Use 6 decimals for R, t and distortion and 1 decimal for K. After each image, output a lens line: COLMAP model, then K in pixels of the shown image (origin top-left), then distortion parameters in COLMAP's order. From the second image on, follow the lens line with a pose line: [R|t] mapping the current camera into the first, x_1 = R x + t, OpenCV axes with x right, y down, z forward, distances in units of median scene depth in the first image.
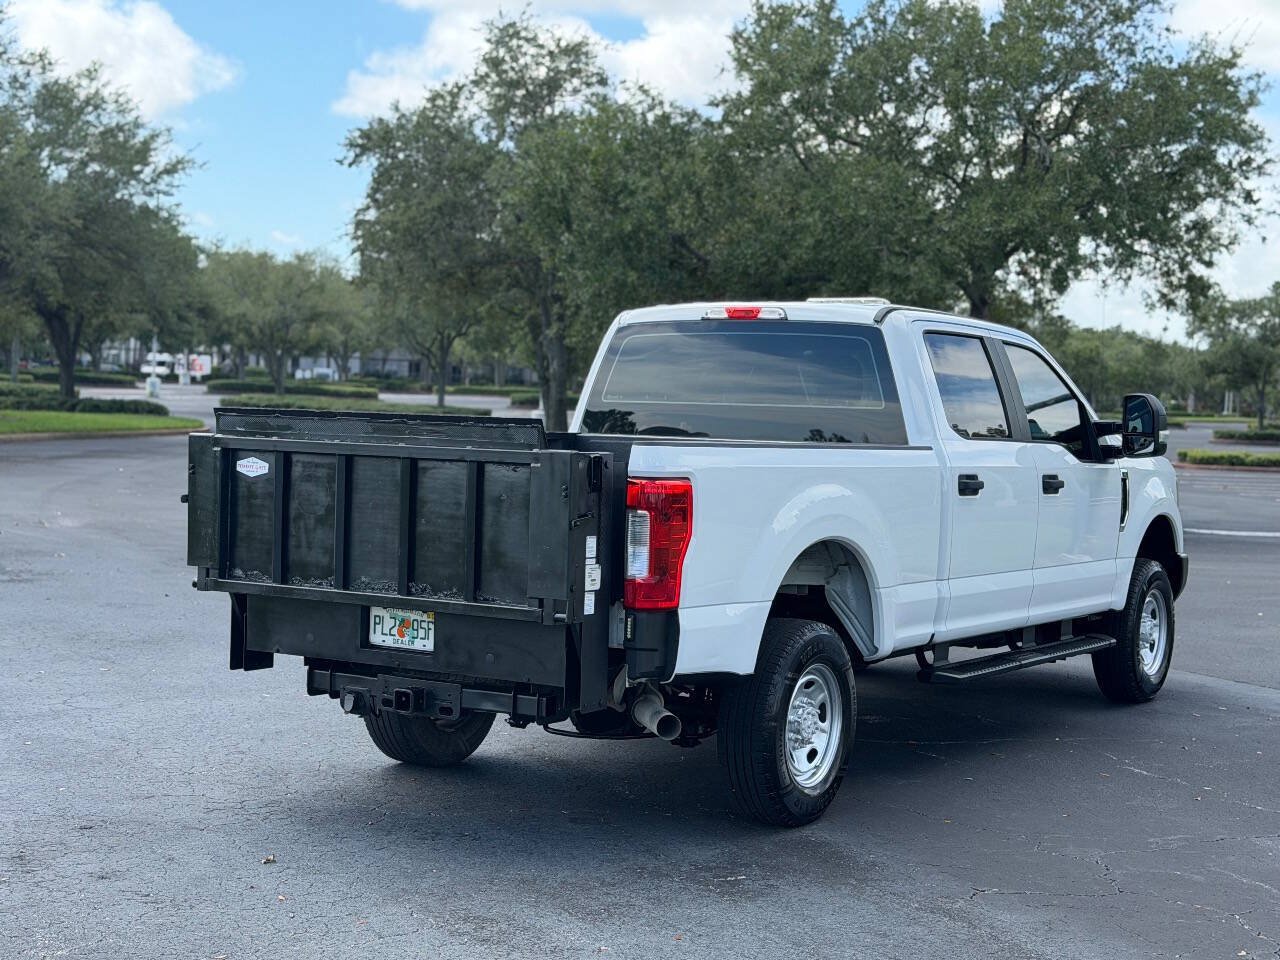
lens RADIAL K [[1972.6, 0, 579.1], [0, 1972.6, 495.3], [0, 0, 1]] dist [0.107196, 0.000000]
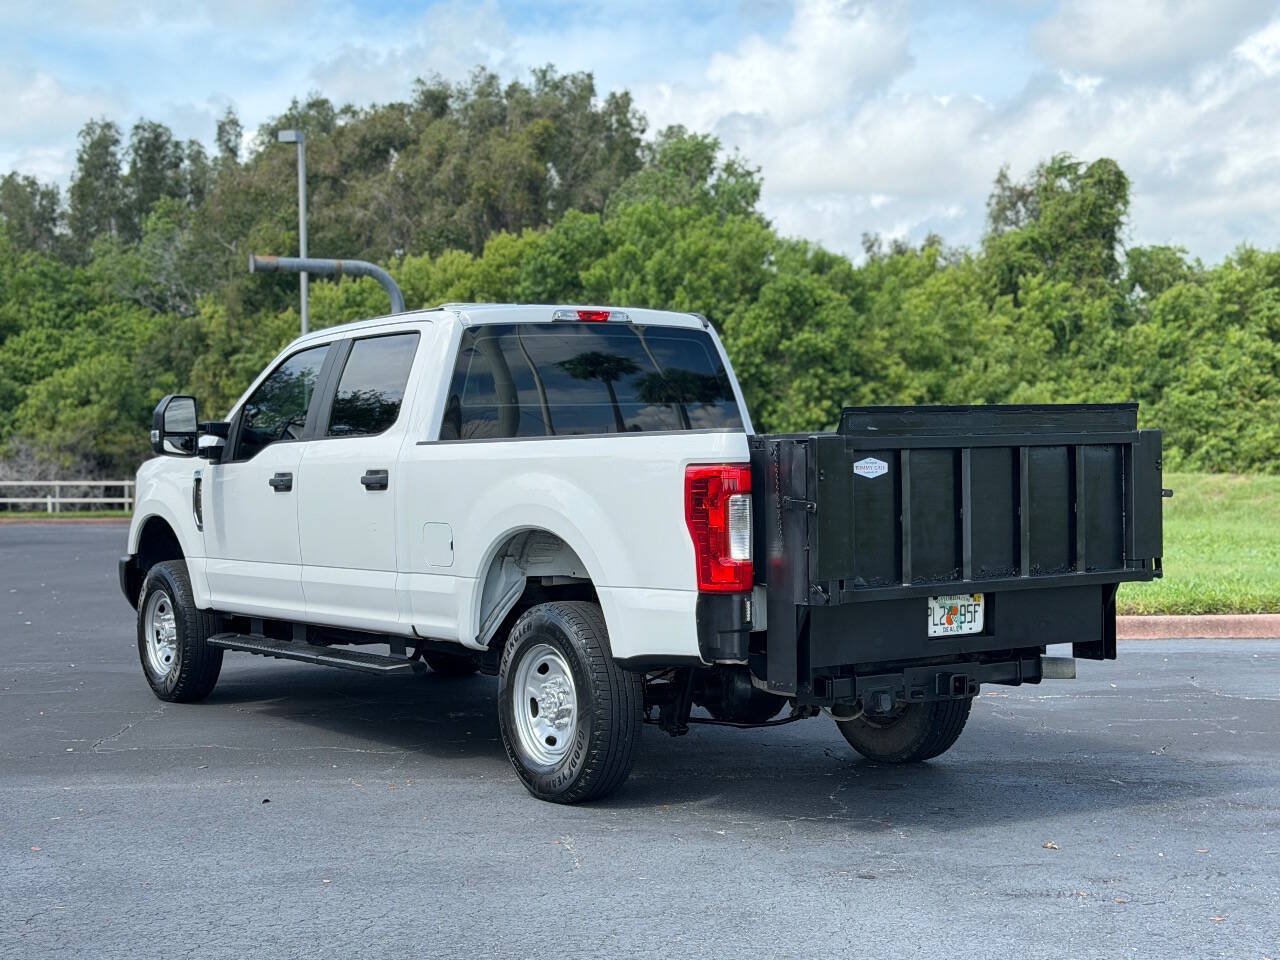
lens RADIAL K [[1972.6, 0, 636.8], [0, 1972.6, 483.8], [0, 0, 1]] dist [0.107196, 0.000000]
pose [[0.398654, -0.057398, 0.915304, -1.083729], [0.073593, 0.996823, 0.030456, -0.044090], [-0.914144, 0.055219, 0.401612, 0.726581]]
